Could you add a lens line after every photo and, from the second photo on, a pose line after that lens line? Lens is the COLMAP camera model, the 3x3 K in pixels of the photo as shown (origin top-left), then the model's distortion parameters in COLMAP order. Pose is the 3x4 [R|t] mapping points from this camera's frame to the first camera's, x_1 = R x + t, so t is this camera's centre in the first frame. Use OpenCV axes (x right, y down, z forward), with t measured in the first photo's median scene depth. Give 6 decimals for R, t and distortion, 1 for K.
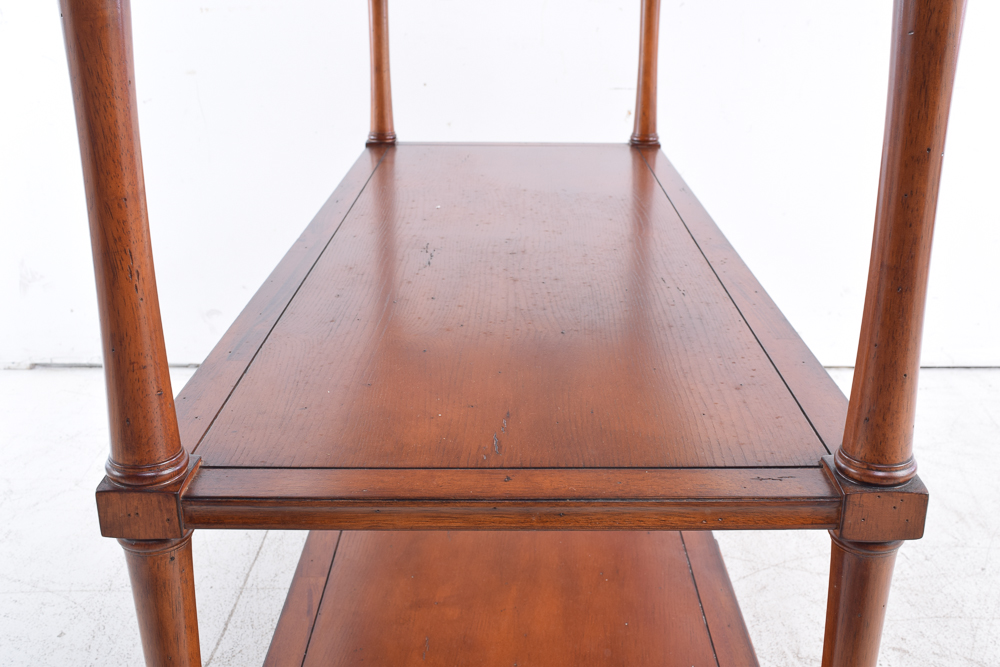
lens RADIAL K [[1070.5, 0, 502.5], [0, 1070.5, 337.7], [0, 0, 1]] dist [-0.063985, 0.000000]
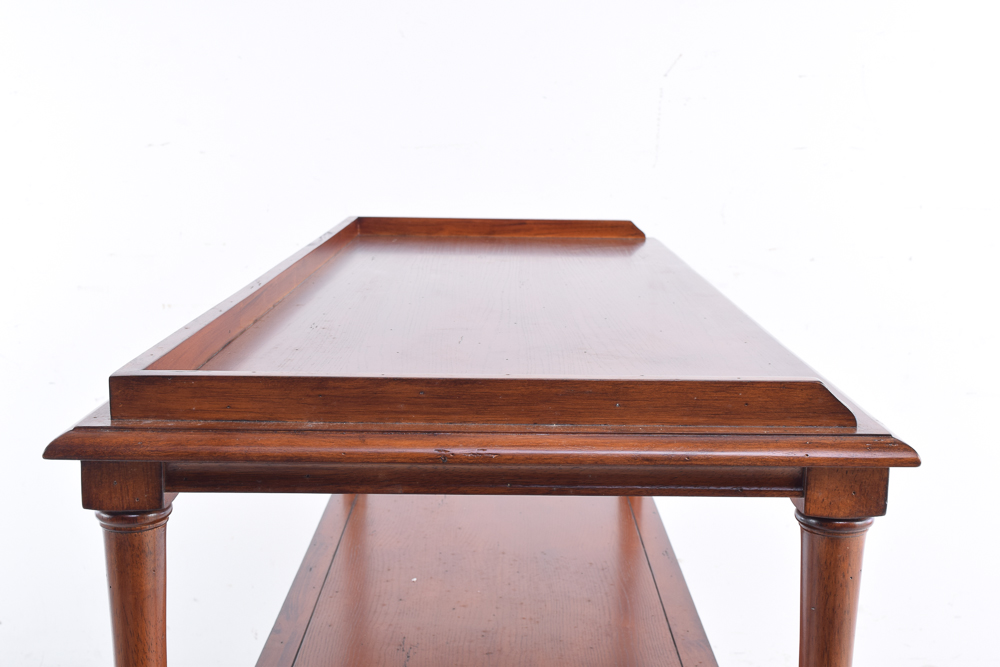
lens RADIAL K [[1293.5, 0, 497.1], [0, 1293.5, 333.0], [0, 0, 1]] dist [-0.037008, 0.000000]
pose [[0.999924, 0.008421, 0.009023, 0.003801], [-0.006686, 0.984095, -0.177517, -0.157989], [-0.010375, 0.177443, 0.984076, -0.239809]]
